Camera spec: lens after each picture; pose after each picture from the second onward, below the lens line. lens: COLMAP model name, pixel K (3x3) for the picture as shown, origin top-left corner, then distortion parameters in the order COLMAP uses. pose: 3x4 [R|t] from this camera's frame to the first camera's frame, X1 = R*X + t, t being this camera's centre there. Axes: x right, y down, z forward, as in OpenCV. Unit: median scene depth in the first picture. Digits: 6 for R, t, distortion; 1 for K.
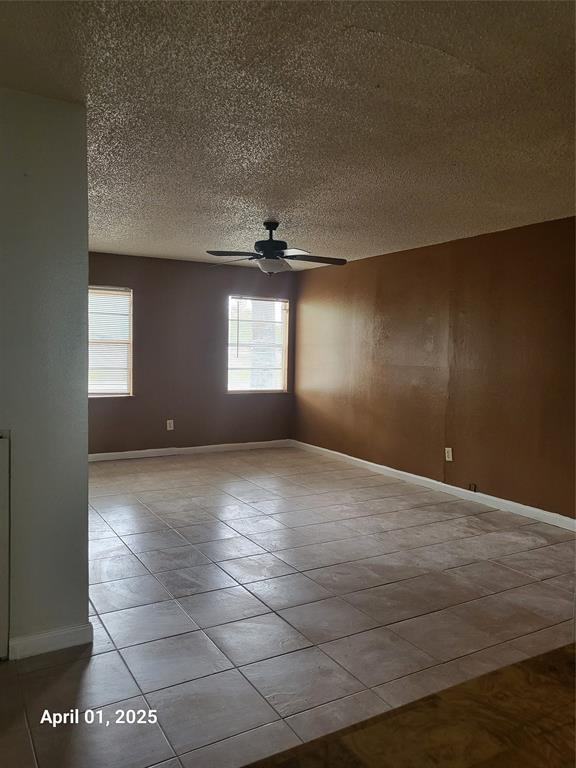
lens RADIAL K [[586.0, 0, 288.0], [0, 586.0, 385.4], [0, 0, 1]] dist [-0.004471, 0.001701]
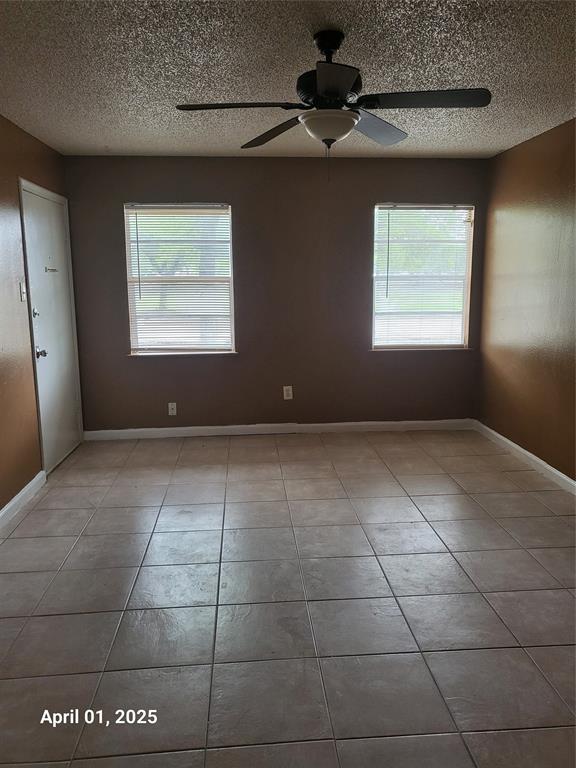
lens RADIAL K [[586.0, 0, 288.3], [0, 586.0, 380.7], [0, 0, 1]] dist [-0.004471, 0.001701]
pose [[0.898977, 0.049496, -0.435190, 0.111871], [-0.002514, 0.994161, 0.107877, -0.025203], [0.437989, -0.095885, 0.893852, 0.336786]]
